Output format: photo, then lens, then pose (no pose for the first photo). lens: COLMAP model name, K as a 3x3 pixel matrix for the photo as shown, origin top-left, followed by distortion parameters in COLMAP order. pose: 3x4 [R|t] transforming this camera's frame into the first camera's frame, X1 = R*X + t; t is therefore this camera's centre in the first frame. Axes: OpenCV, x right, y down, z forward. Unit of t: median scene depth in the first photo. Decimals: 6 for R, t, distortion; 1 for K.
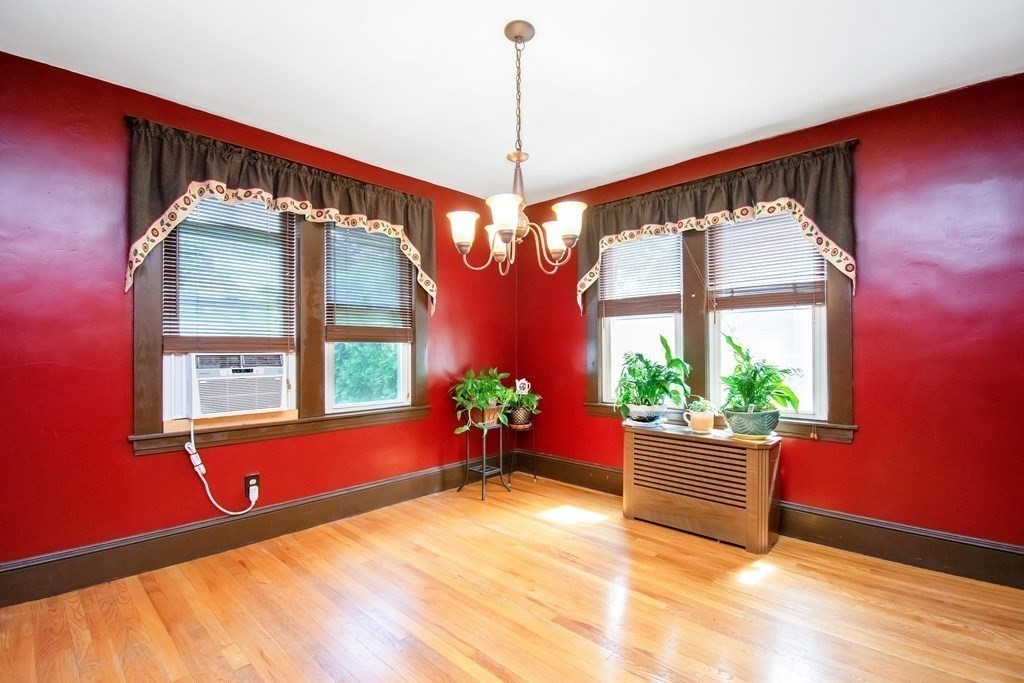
lens RADIAL K [[466.1, 0, 520.9], [0, 466.1, 344.8], [0, 0, 1]] dist [0.003929, -0.011005]
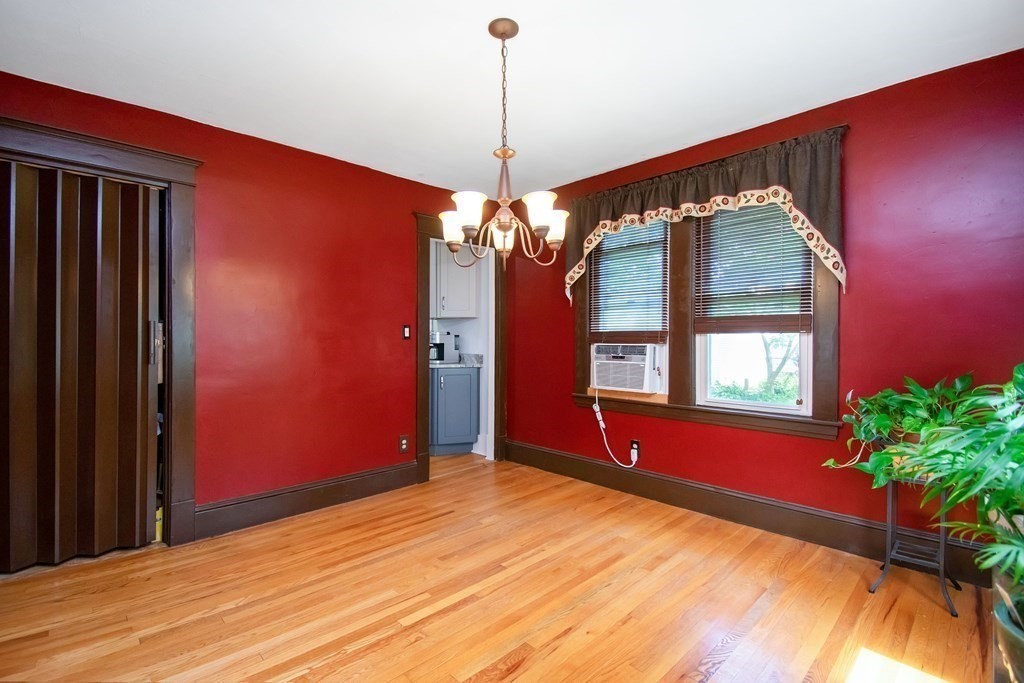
lens RADIAL K [[466.1, 0, 520.1], [0, 466.1, 341.3], [0, 0, 1]] dist [0.003929, -0.011005]
pose [[-0.046140, 0.002789, -0.998931, 0.686849], [0.007444, 0.999969, 0.002448, 0.005291], [0.998907, -0.007323, -0.046159, 0.738448]]
